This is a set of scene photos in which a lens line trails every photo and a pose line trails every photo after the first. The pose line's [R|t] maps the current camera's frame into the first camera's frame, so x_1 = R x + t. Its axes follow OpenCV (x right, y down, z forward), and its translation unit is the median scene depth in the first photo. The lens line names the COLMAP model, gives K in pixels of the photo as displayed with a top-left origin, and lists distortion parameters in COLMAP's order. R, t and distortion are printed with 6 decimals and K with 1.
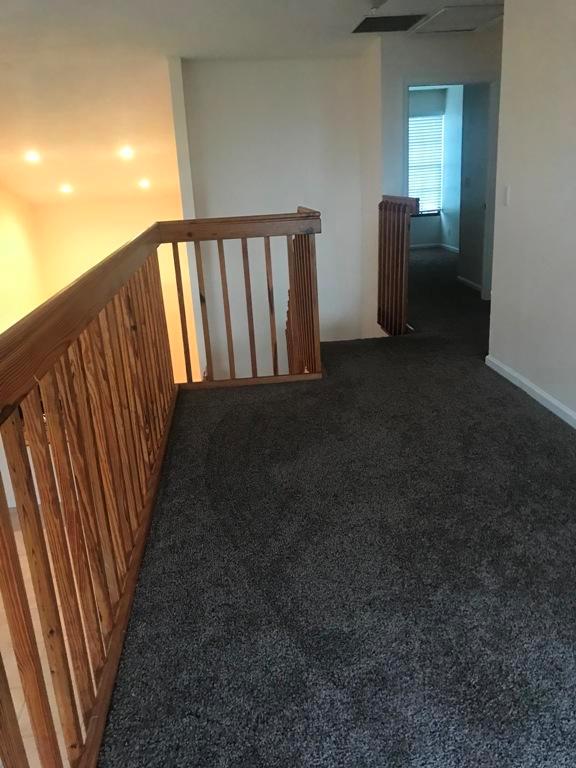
lens RADIAL K [[626.7, 0, 292.5], [0, 626.7, 382.0], [0, 0, 1]] dist [0.031269, -0.045787]
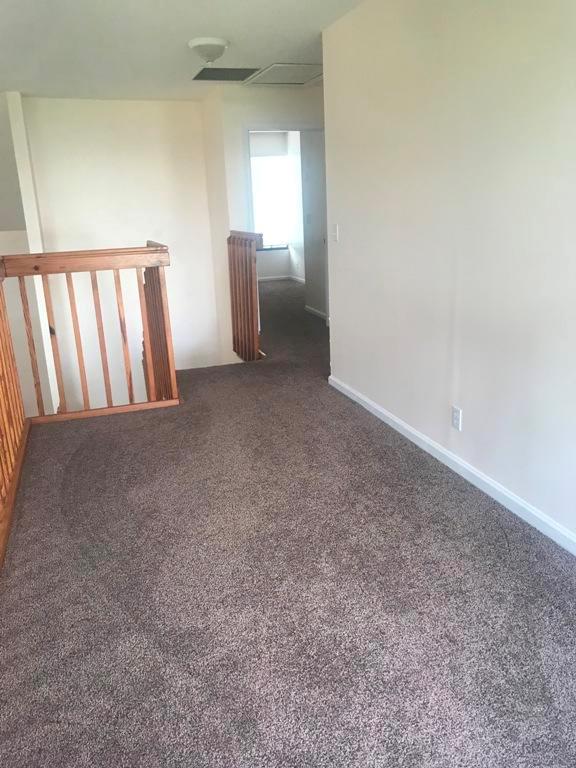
lens RADIAL K [[626.7, 0, 294.5], [0, 626.7, 380.2], [0, 0, 1]] dist [0.031269, -0.045787]
pose [[0.975428, -0.044586, 0.215760, 0.019470], [0.055667, 0.997410, -0.045554, 0.019232], [-0.213170, 0.056446, 0.975383, -0.086879]]
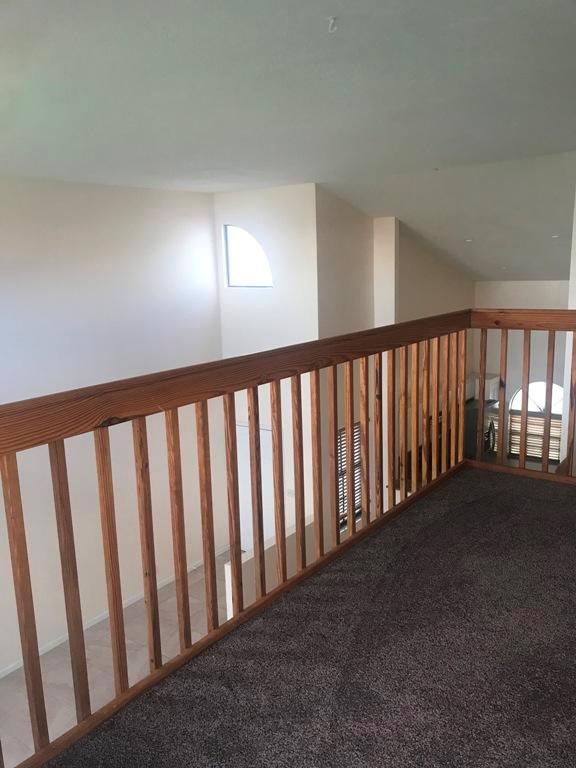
lens RADIAL K [[626.7, 0, 287.5], [0, 626.7, 385.6], [0, 0, 1]] dist [0.031269, -0.045787]
pose [[0.733304, 0.155578, -0.661862, 0.423538], [-0.221795, 0.974953, -0.016562, -0.052076], [0.642707, 0.158943, 0.749443, 0.000079]]
